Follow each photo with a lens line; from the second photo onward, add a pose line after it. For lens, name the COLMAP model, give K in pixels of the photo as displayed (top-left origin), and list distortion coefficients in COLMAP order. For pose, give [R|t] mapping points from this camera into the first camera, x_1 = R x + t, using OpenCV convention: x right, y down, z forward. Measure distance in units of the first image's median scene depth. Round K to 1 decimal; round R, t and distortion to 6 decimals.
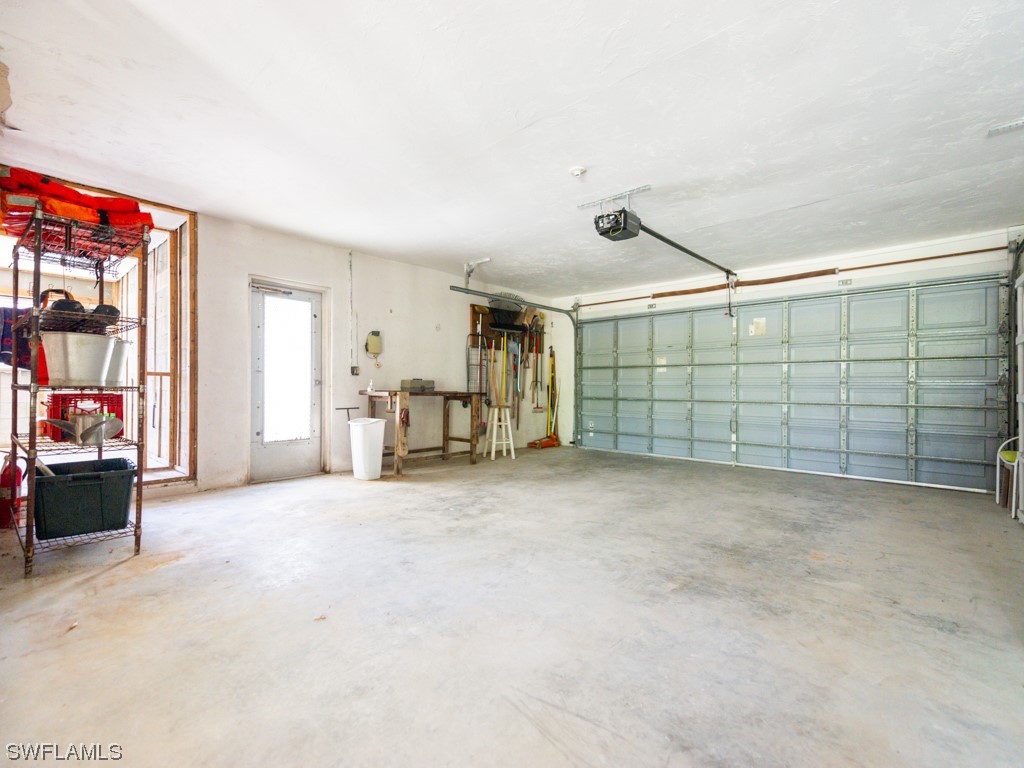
lens RADIAL K [[462.3, 0, 518.7], [0, 462.3, 383.6], [0, 0, 1]] dist [0.013927, 0.000140]
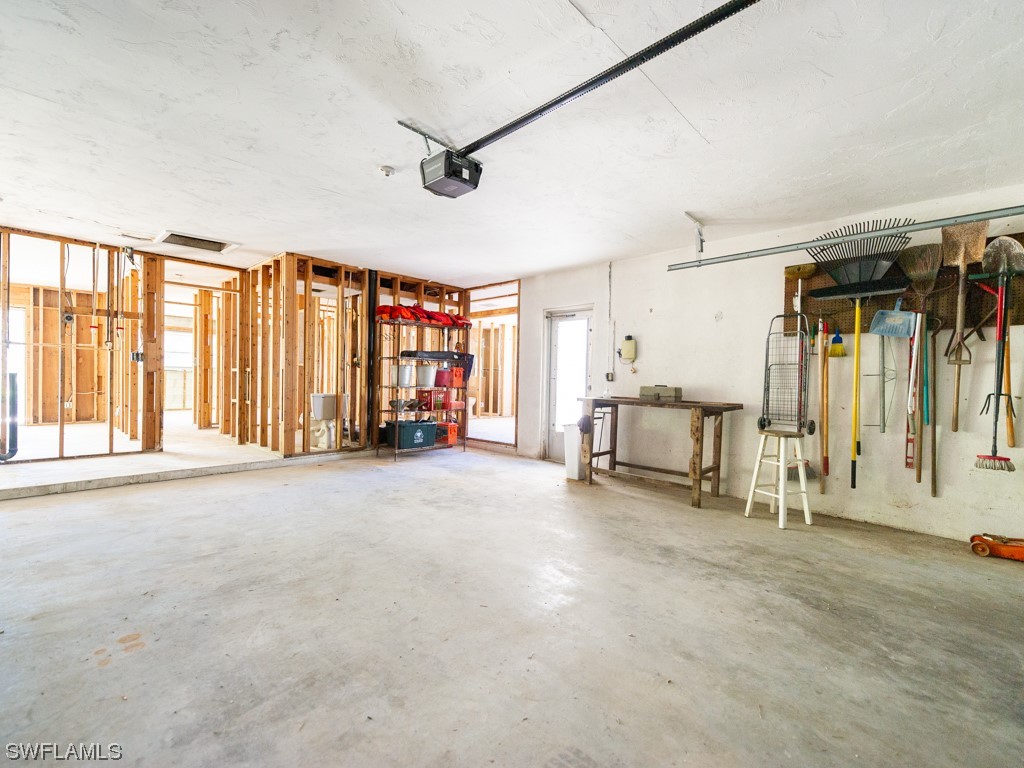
lens RADIAL K [[462.3, 0, 518.7], [0, 462.3, 383.6], [0, 0, 1]] dist [0.013927, 0.000140]
pose [[-0.049165, 0.002801, -0.998787, 0.679043], [-0.015728, 0.999870, 0.003579, -0.012838], [0.998667, 0.015885, -0.049114, 0.831947]]
